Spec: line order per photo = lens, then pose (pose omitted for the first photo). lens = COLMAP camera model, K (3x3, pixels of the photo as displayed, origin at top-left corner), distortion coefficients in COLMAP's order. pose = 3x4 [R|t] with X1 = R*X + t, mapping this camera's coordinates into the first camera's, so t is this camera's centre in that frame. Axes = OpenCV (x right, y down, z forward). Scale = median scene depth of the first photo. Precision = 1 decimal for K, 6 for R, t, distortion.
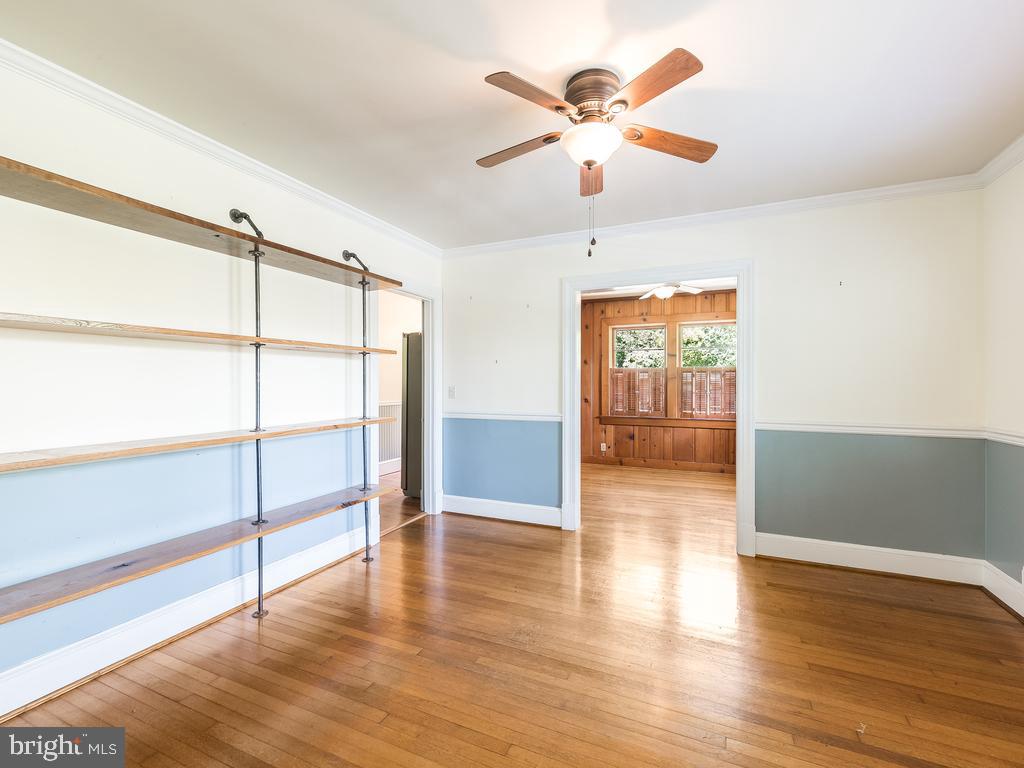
lens RADIAL K [[442.2, 0, 520.9], [0, 442.2, 389.7], [0, 0, 1]] dist [-0.000889, -0.000448]
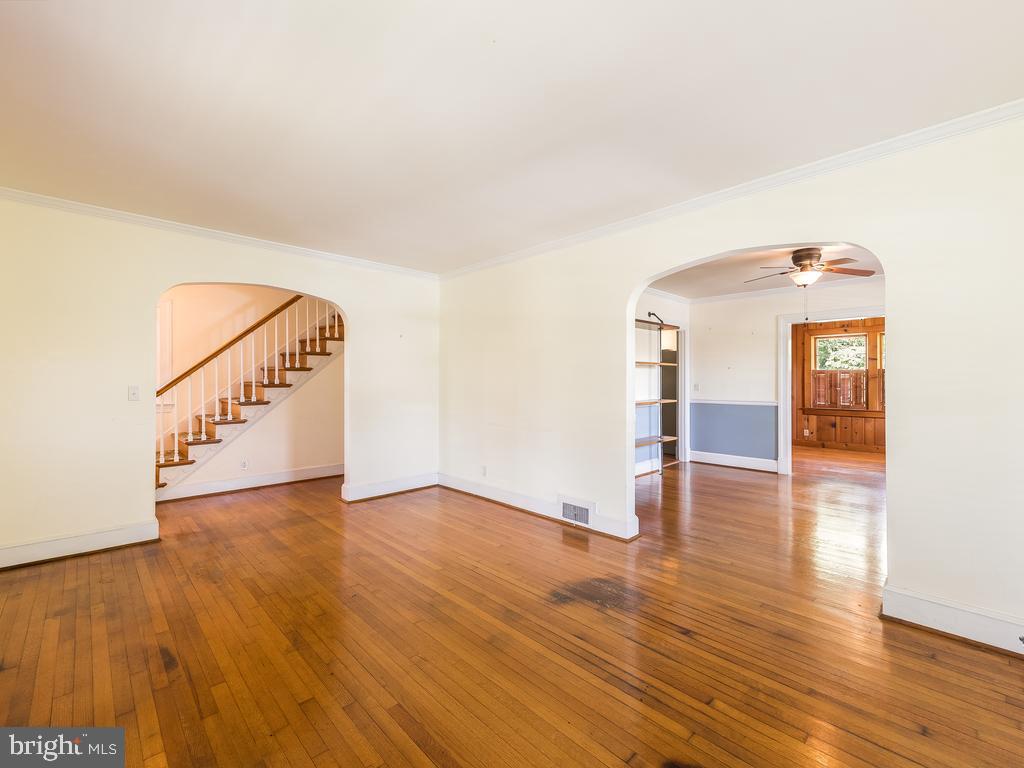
lens RADIAL K [[442.2, 0, 505.2], [0, 442.2, 378.3], [0, 0, 1]] dist [-0.000889, -0.000448]
pose [[0.919745, 0.001754, -0.392513, -0.112433], [-0.008965, 0.999823, -0.016540, 0.004750], [0.392415, 0.018731, 0.919598, -0.514467]]
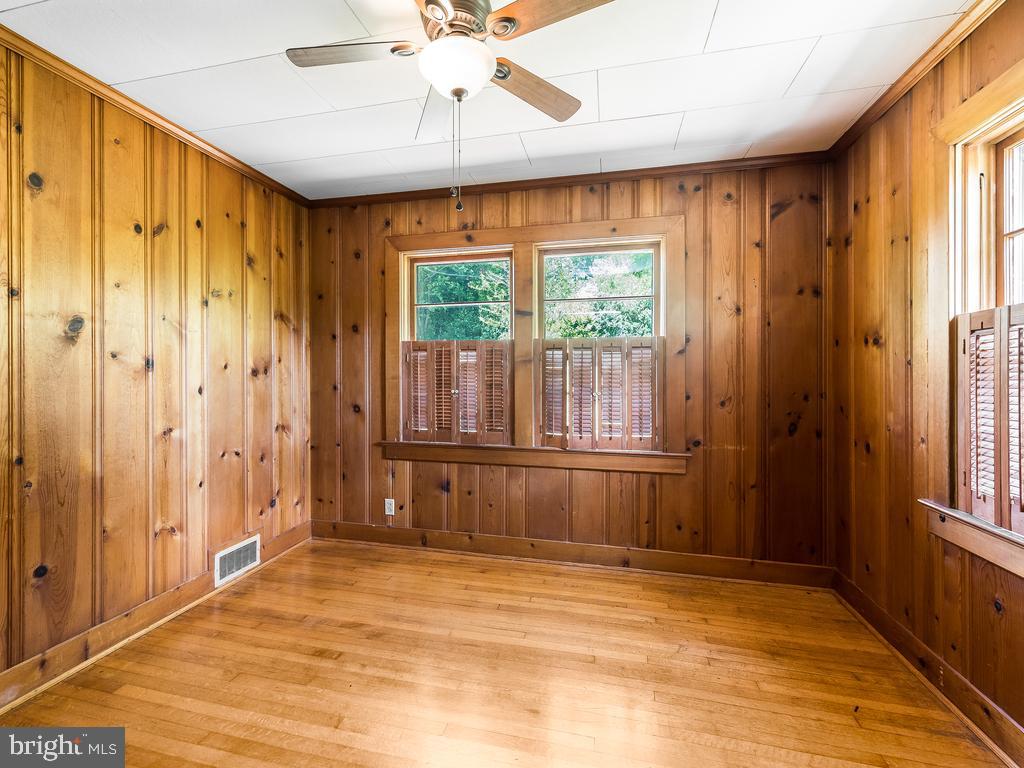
lens RADIAL K [[442.2, 0, 504.9], [0, 442.2, 374.9], [0, 0, 1]] dist [-0.000889, -0.000448]
pose [[0.981958, 0.001138, 0.189095, 0.230134], [0.000913, 0.999942, -0.010755, -0.007392], [-0.189096, 0.010734, 0.981900, 0.536514]]
